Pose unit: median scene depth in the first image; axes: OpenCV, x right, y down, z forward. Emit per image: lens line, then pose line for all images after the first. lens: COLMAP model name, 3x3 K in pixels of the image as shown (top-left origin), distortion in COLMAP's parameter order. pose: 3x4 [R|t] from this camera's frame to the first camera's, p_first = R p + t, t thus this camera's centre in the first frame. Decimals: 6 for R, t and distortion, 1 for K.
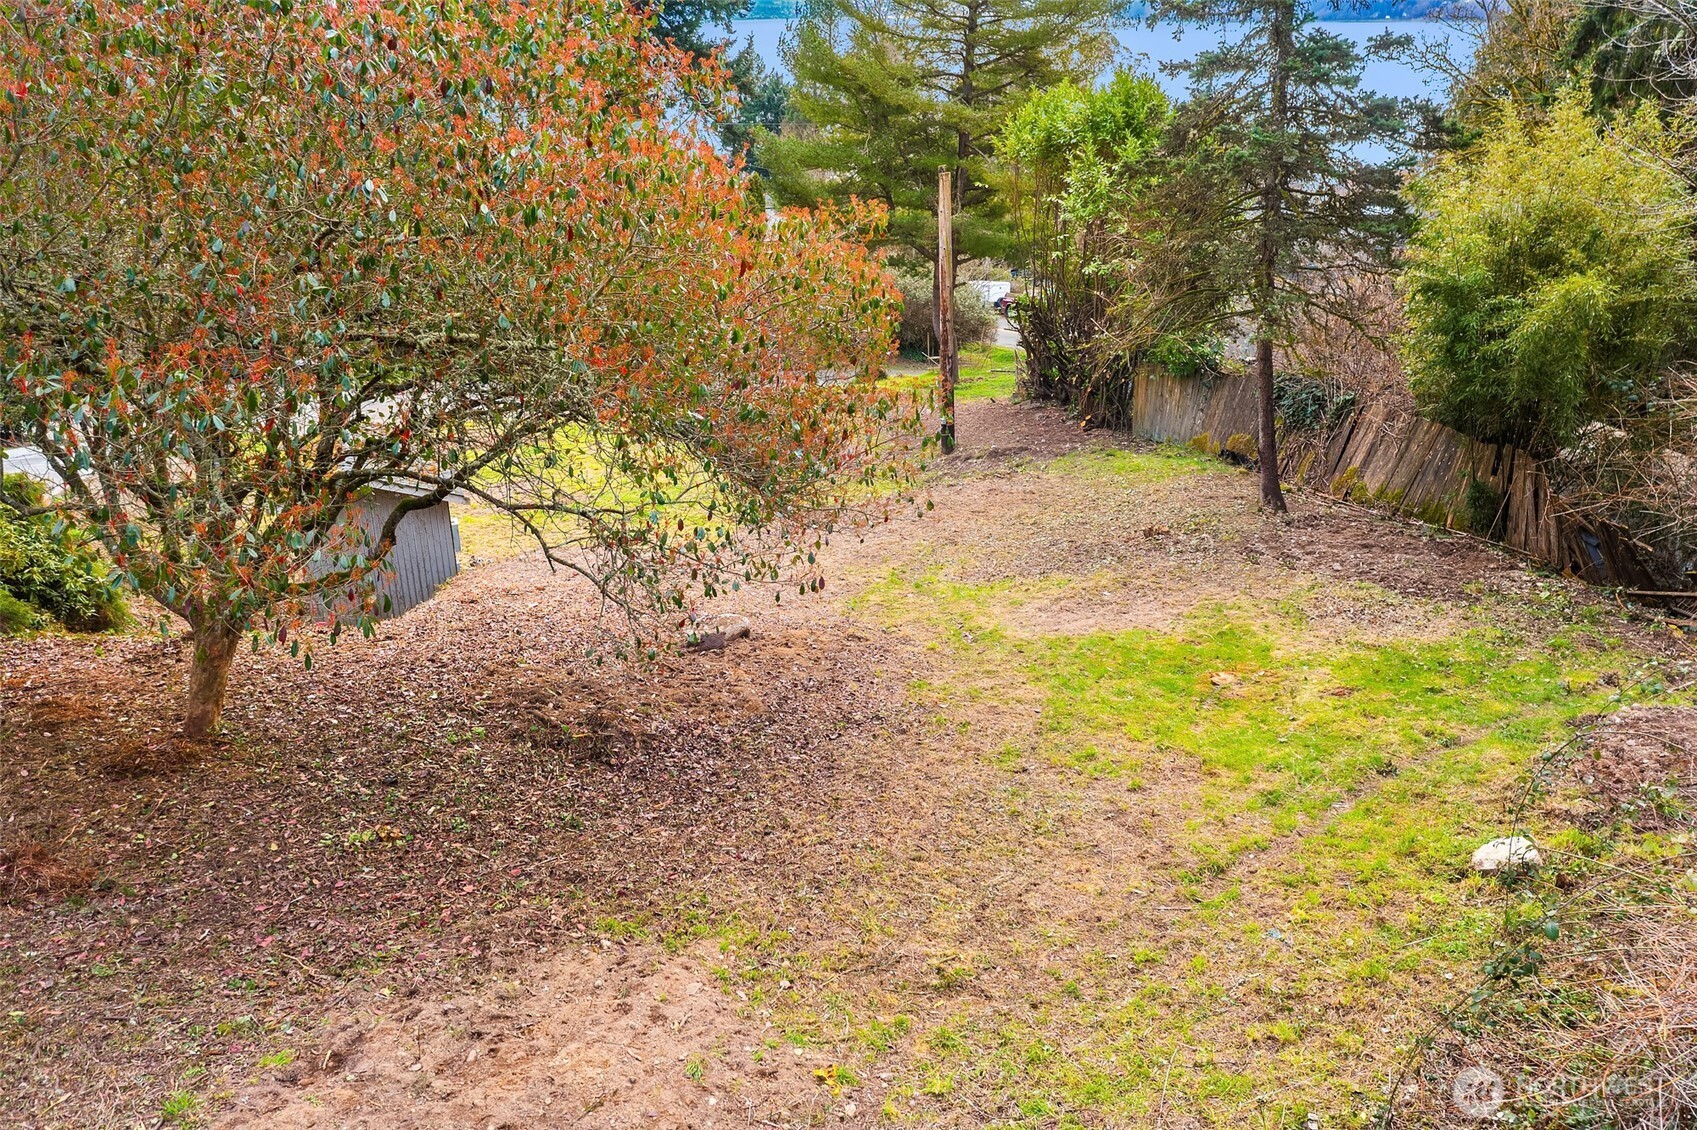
lens RADIAL K [[1352.6, 0, 845.4], [0, 1352.6, 566.3], [0, 0, 1]] dist [0.002643, 0.000703]
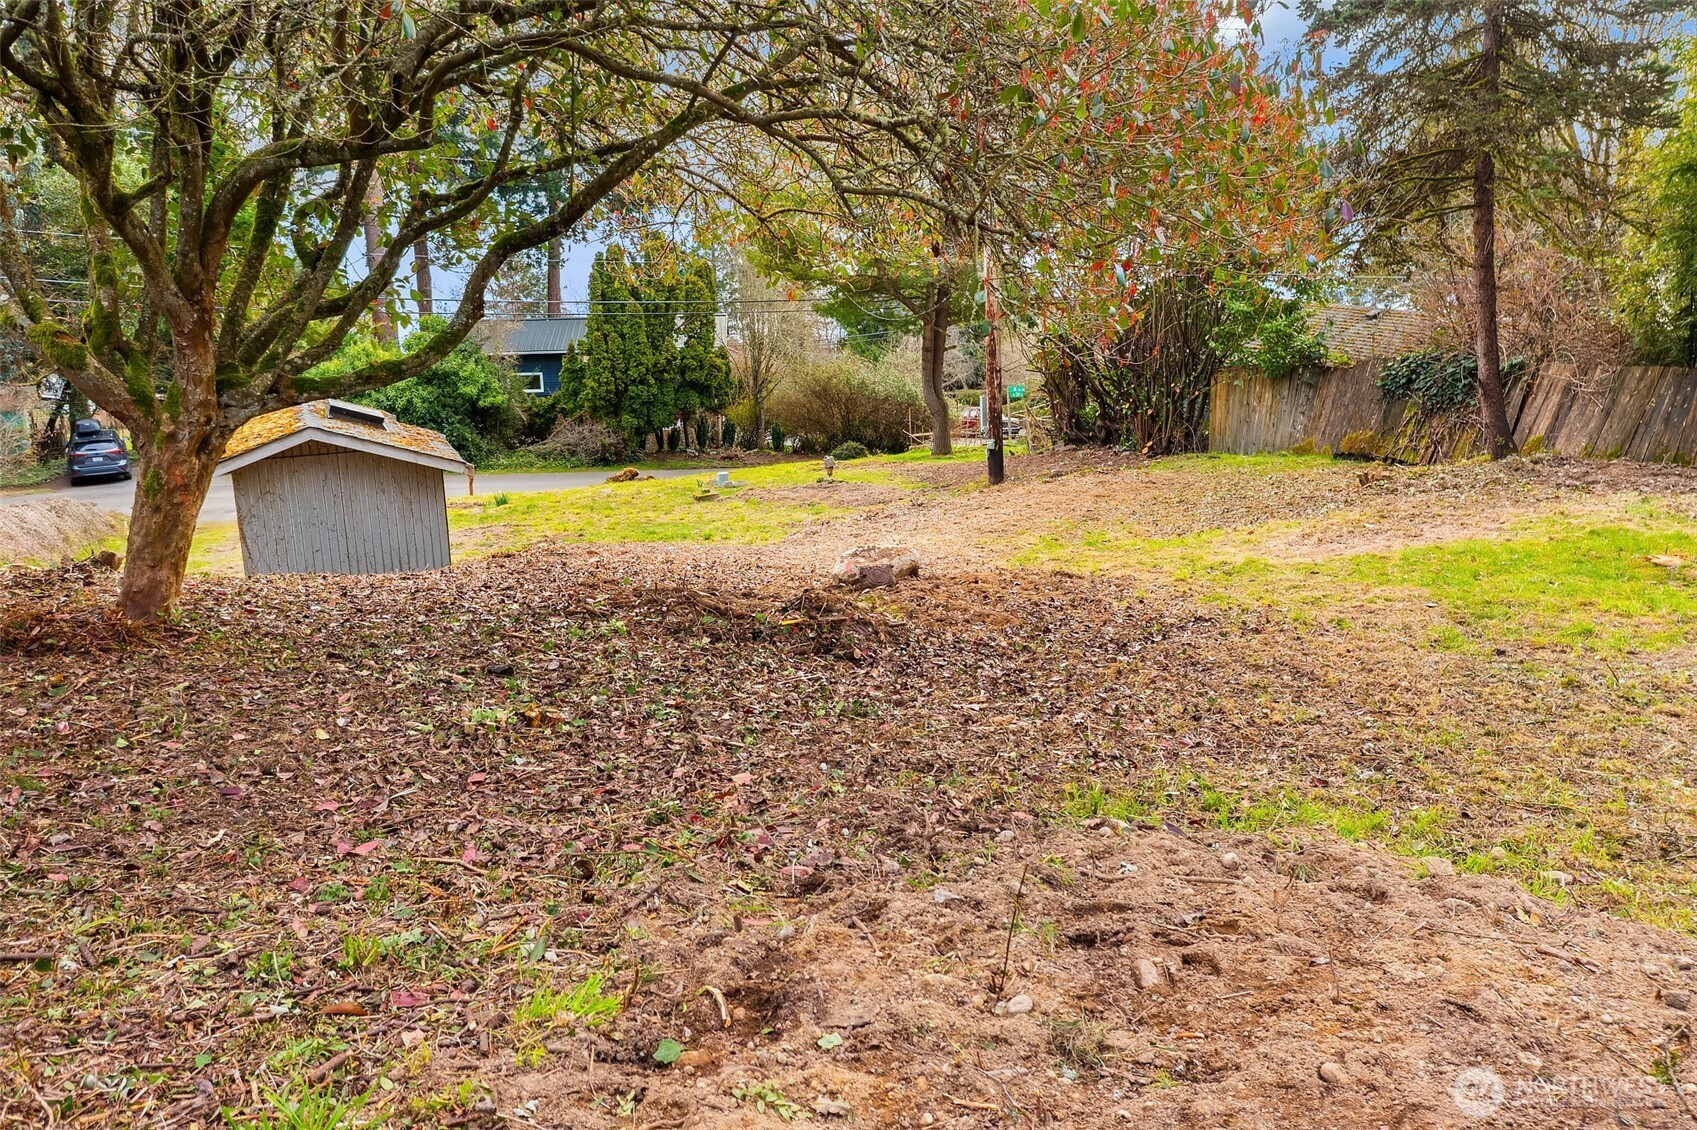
lens RADIAL K [[1352.6, 0, 851.8], [0, 1352.6, 563.8], [0, 0, 1]] dist [0.002643, 0.000703]
pose [[0.995725, -0.022010, 0.089706, -0.188149], [0.033632, 0.990920, -0.130178, 0.151377], [-0.086026, 0.132639, 0.987424, 0.332188]]
